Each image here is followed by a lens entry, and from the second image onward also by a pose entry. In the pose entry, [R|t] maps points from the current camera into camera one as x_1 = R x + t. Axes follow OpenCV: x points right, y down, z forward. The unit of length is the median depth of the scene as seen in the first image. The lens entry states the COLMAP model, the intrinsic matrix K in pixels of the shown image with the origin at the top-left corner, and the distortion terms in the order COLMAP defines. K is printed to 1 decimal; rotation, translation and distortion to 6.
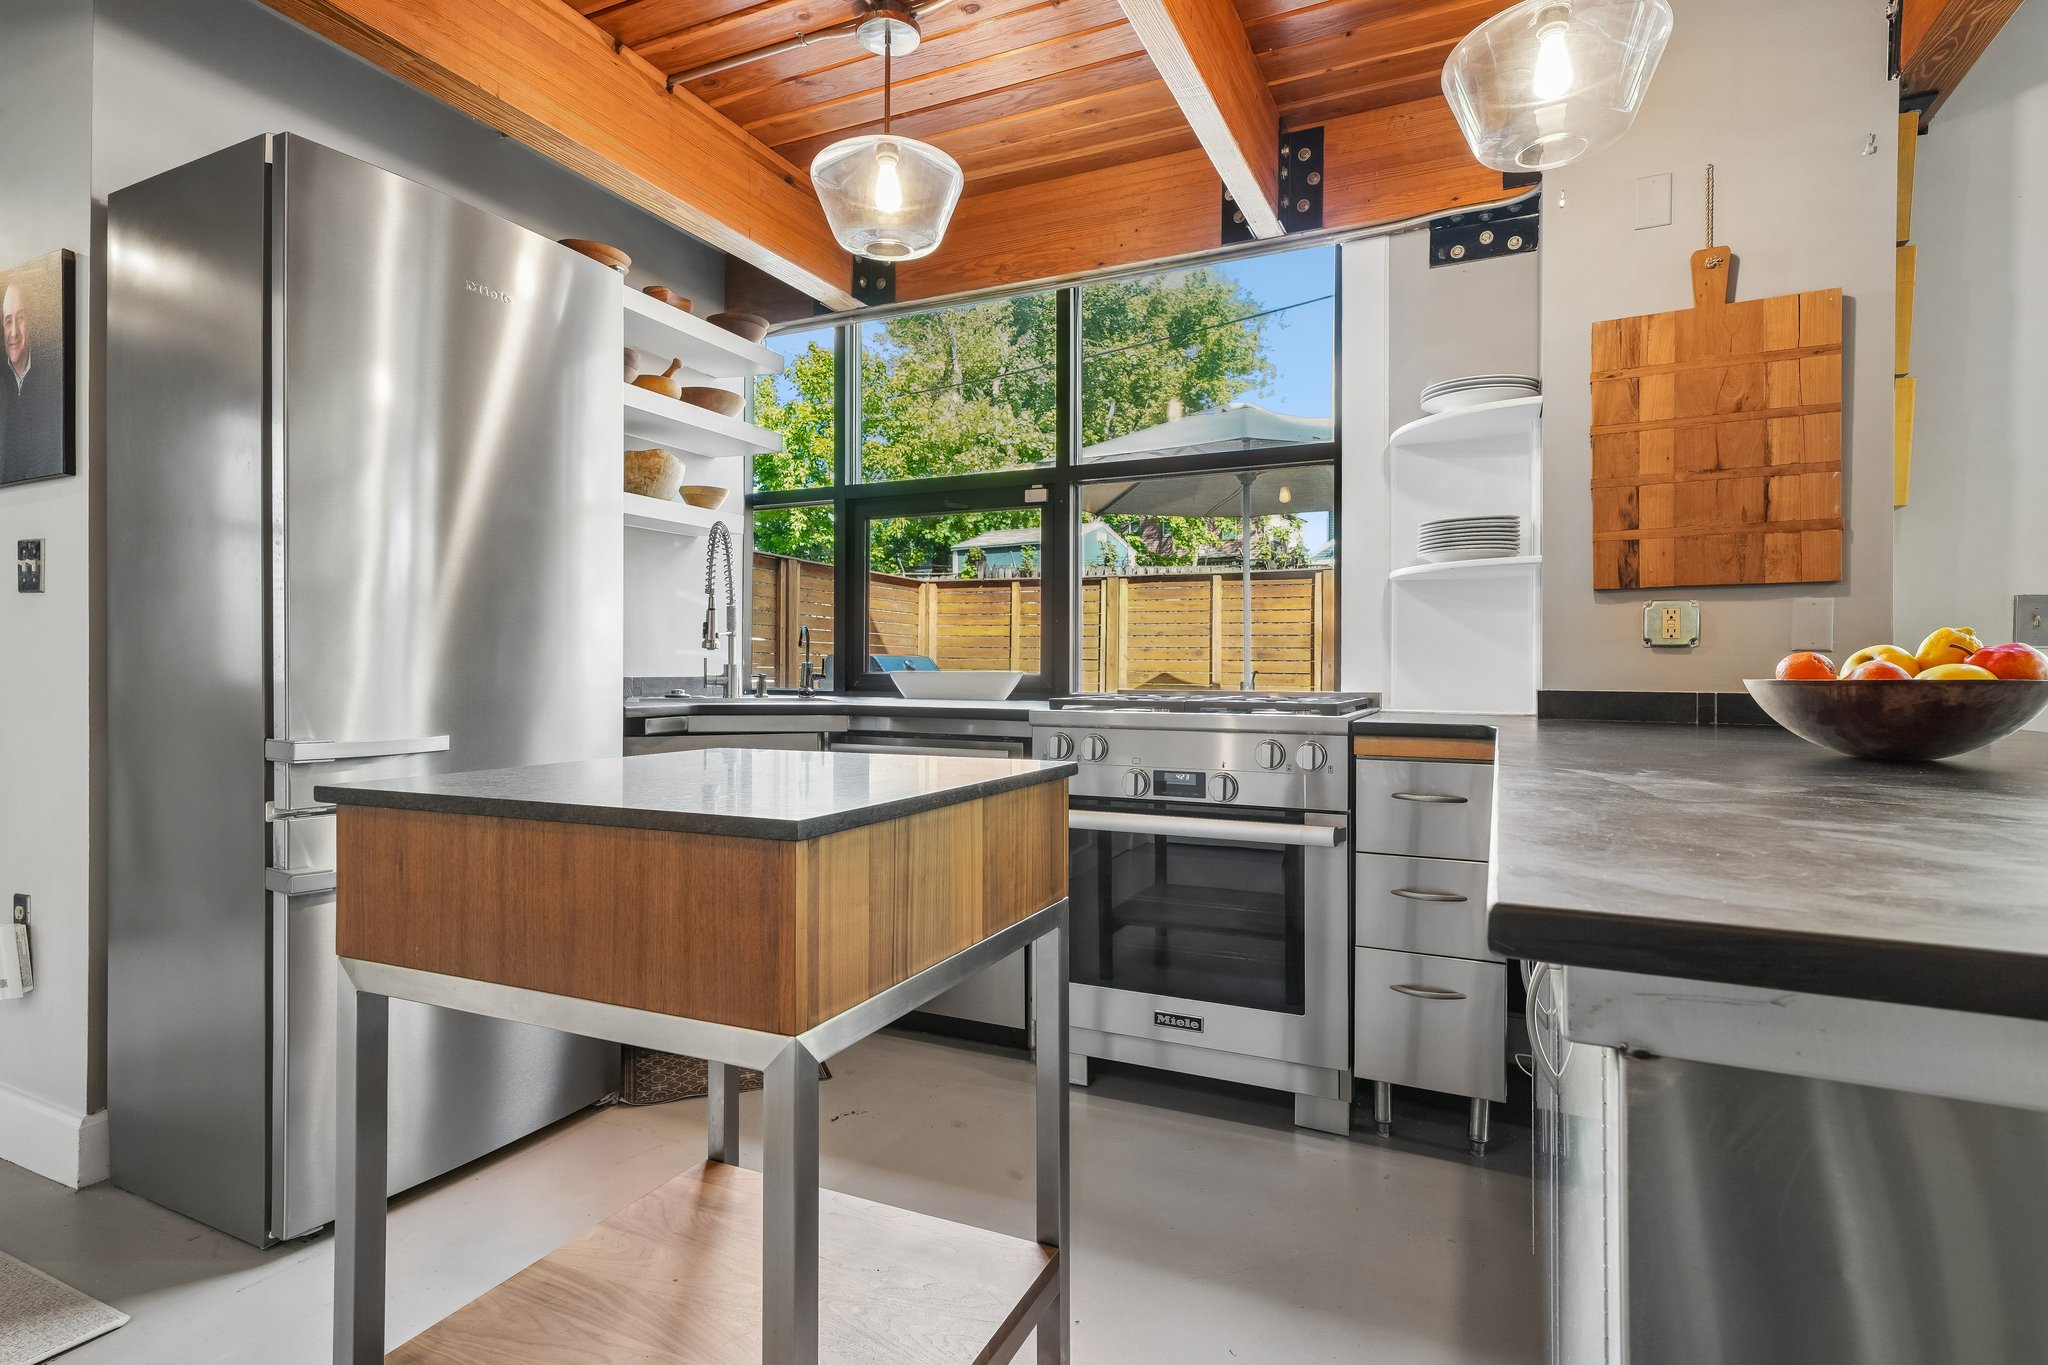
lens RADIAL K [[1019.4, 0, 1024.0], [0, 1019.4, 682.5], [0, 0, 1]] dist [0.002988, 0.000383]
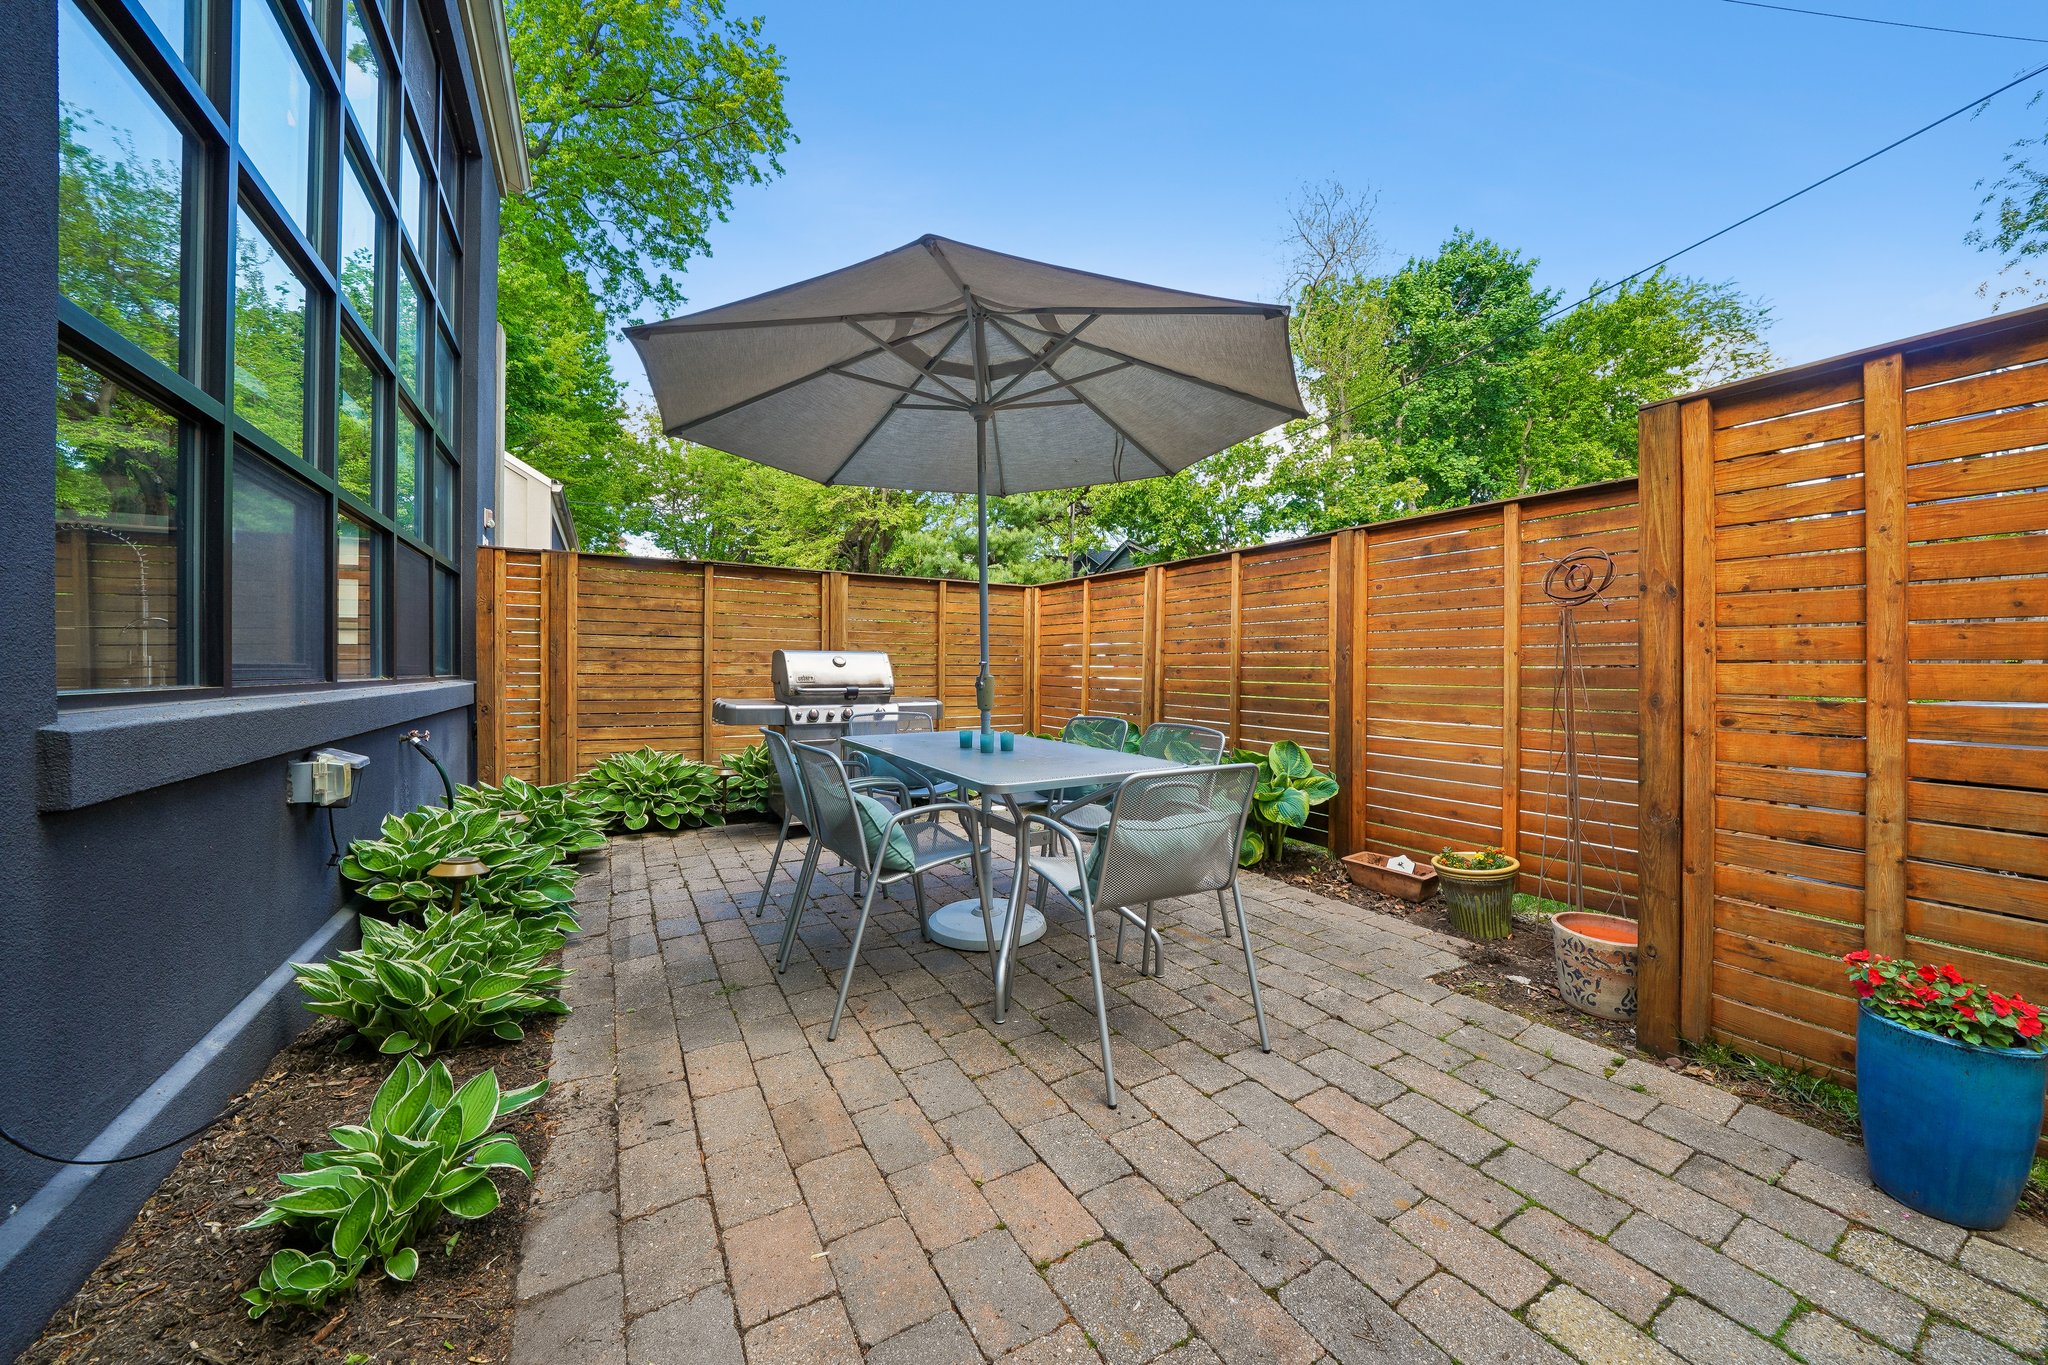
lens RADIAL K [[722.6, 0, 1024.8], [0, 722.6, 669.7], [0, 0, 1]] dist [-0.000812, -0.000045]
pose [[0.825642, -0.005739, -0.564165, 0.341709], [-0.002451, 0.999902, -0.013759, 0.001776], [0.564189, 0.012742, 0.825547, 0.352912]]
